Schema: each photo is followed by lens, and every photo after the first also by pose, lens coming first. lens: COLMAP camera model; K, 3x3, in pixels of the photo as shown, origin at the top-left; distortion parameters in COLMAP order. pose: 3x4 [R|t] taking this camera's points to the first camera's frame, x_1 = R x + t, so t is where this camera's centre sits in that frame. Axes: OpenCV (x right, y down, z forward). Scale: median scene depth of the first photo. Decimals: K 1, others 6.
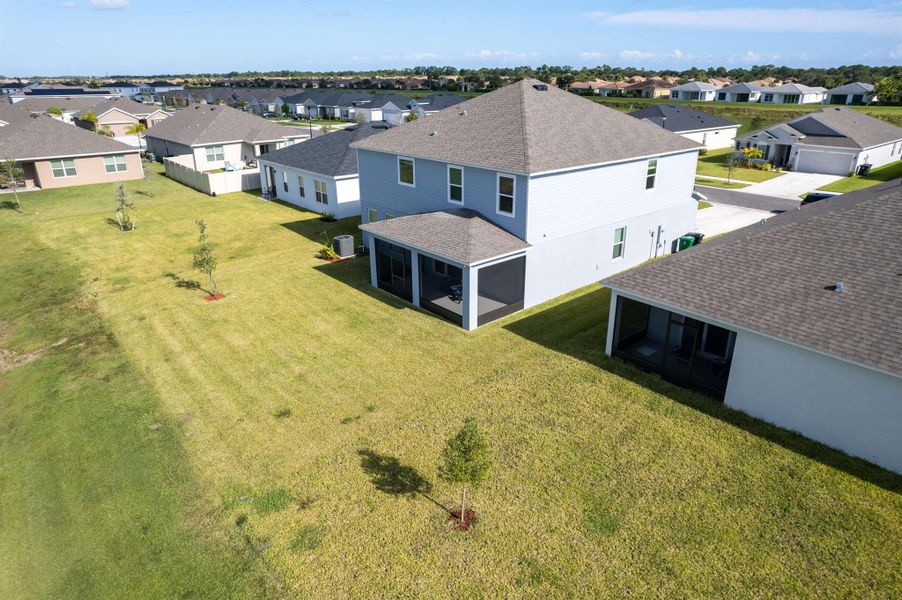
lens RADIAL K [[574.4, 0, 450.3], [0, 574.4, 302.0], [0, 0, 1]] dist [-0.007485, 0.000218]
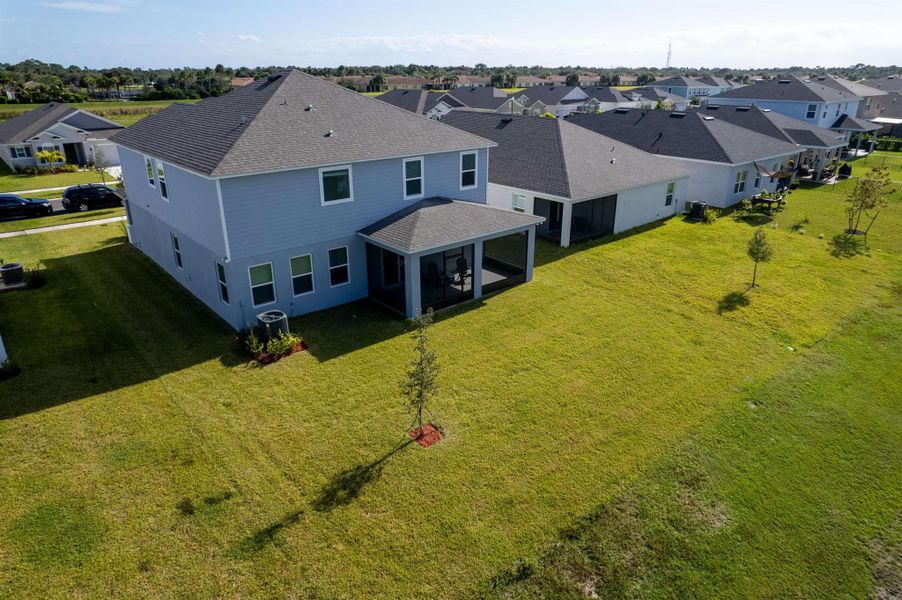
lens RADIAL K [[588.8, 0, 451.0], [0, 588.8, 300.0], [0, 0, 1]] dist [-0.023939, 0.000173]
pose [[-0.016424, -0.360160, 0.932746, -0.963258], [0.366488, 0.865778, 0.340755, -0.337483], [-0.930278, 0.347437, 0.117775, 0.898892]]
